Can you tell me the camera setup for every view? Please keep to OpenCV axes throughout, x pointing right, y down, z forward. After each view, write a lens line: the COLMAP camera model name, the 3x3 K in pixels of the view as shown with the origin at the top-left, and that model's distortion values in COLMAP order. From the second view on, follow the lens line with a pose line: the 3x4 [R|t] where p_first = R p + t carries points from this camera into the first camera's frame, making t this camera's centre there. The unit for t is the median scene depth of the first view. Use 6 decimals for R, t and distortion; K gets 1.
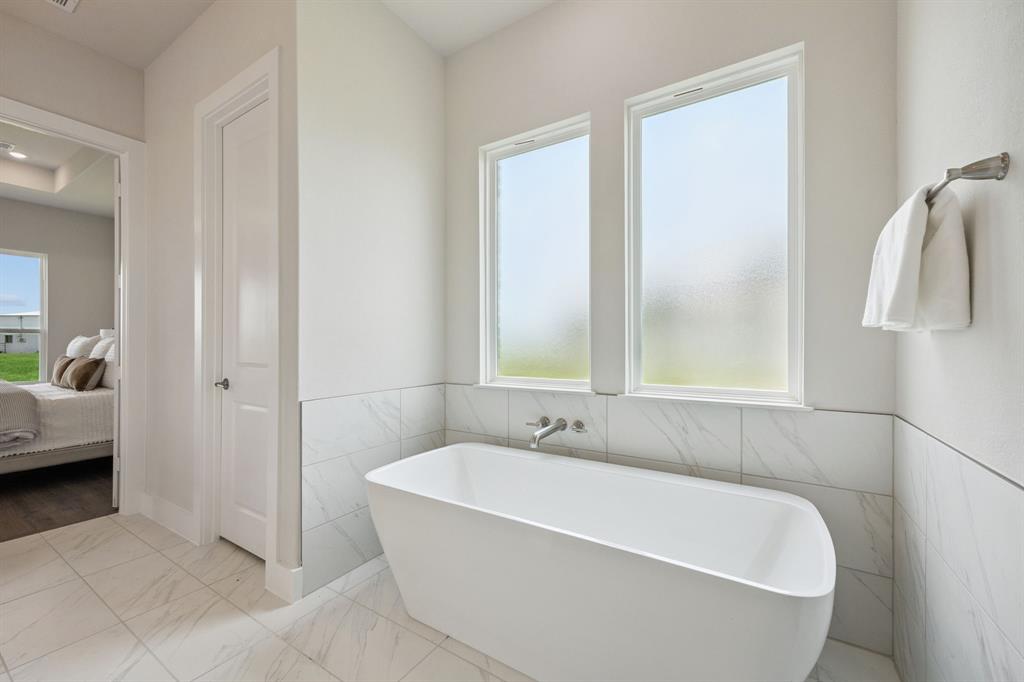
lens RADIAL K [[407.4, 0, 487.0], [0, 407.4, 345.1], [0, 0, 1]] dist [0.007569, 0.000550]
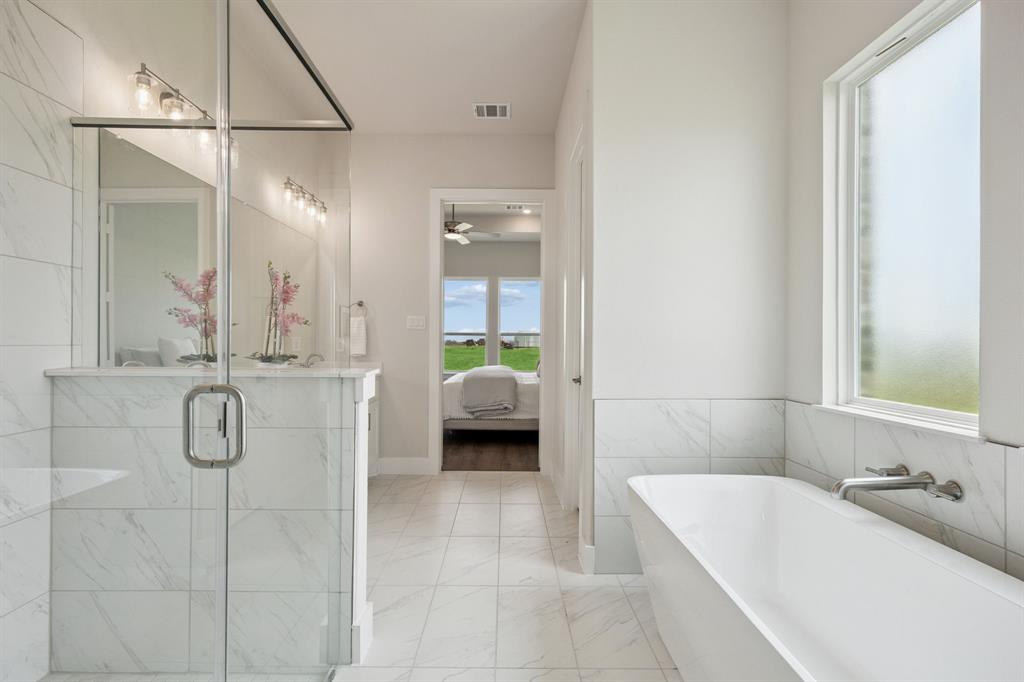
lens RADIAL K [[473.3, 0, 506.9], [0, 473.3, 343.2], [0, 0, 1]] dist [0.011379, 0.000503]
pose [[0.563085, 0.003697, -0.826390, 0.371784], [-0.005560, 0.999984, 0.000686, -0.012459], [0.826380, 0.004209, 0.563097, 0.049330]]
